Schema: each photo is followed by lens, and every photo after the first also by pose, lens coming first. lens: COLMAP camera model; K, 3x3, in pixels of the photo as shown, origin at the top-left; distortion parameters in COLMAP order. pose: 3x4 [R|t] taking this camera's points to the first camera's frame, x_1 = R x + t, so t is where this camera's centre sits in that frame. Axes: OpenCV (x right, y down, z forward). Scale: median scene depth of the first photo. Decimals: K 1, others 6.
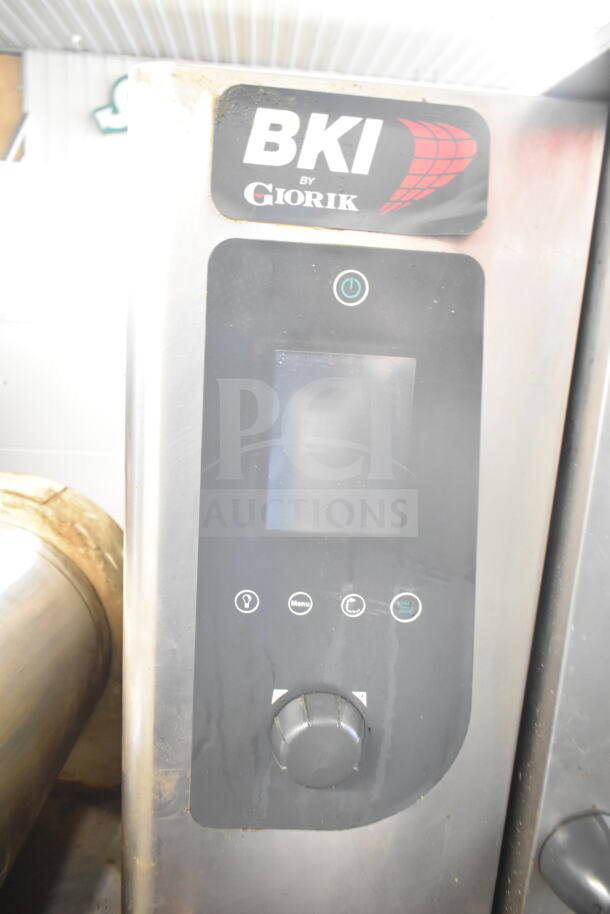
lens RADIAL K [[715.7, 0, 305.0], [0, 715.7, 457.0], [0, 0, 1]] dist [-0.000319, 0.002520]
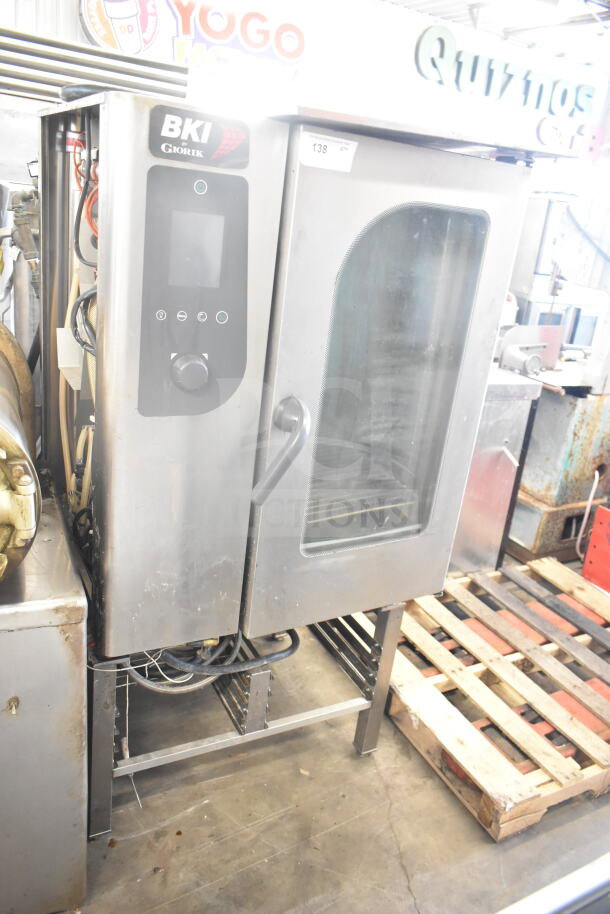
lens RADIAL K [[715.7, 0, 305.0], [0, 715.7, 457.0], [0, 0, 1]] dist [-0.000319, 0.002520]
pose [[0.911198, -0.097092, 0.400364, -0.764203], [0.032516, 0.985749, 0.165050, 0.334247], [-0.410683, -0.137375, 0.901370, -1.733910]]
